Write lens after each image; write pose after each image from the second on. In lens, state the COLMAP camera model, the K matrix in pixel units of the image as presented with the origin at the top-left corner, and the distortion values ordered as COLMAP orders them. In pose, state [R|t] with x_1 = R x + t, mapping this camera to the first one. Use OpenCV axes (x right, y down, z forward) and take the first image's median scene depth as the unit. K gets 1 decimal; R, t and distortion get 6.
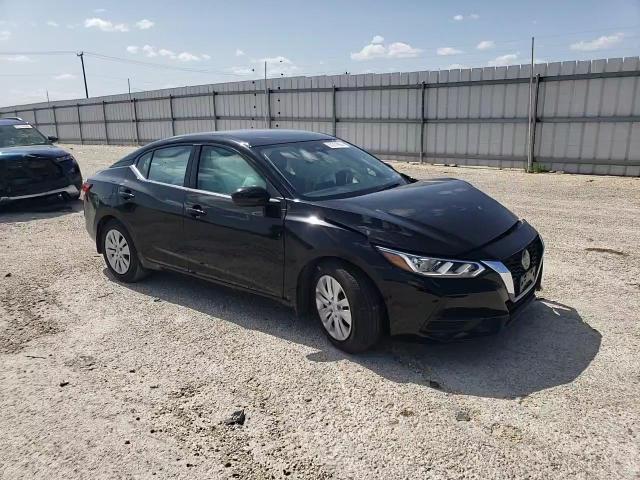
lens RADIAL K [[489.2, 0, 320.9], [0, 489.2, 219.3], [0, 0, 1]] dist [0.000768, 0.013803]
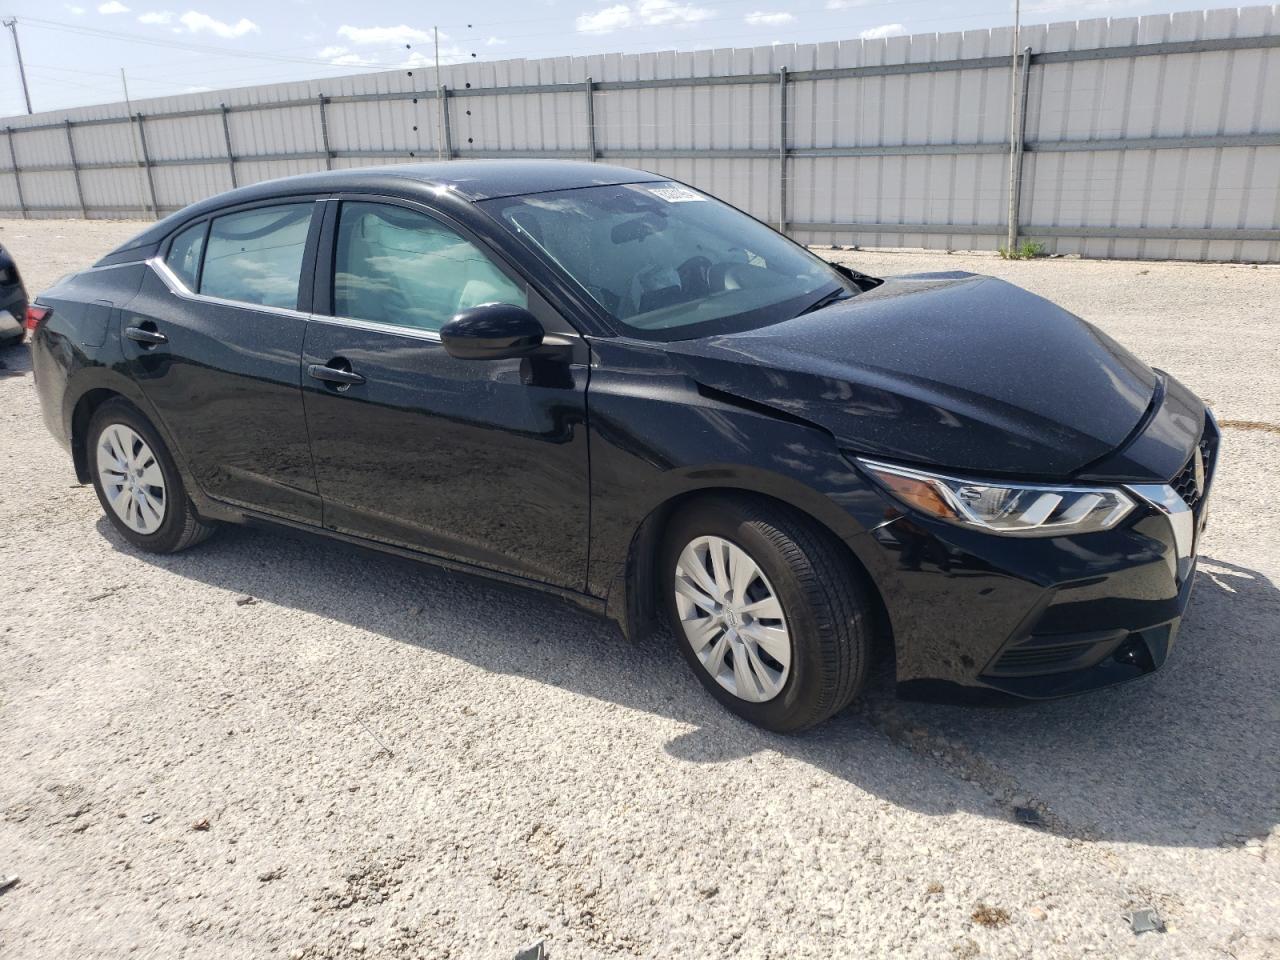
lens RADIAL K [[978.3, 0, 641.8], [0, 978.3, 438.6], [0, 0, 1]] dist [0.000768, 0.013803]
pose [[0.994889, -0.040029, 0.092700, -0.087660], [0.032900, 0.996473, 0.077199, -0.017265], [-0.095464, -0.073755, 0.992697, 0.203068]]
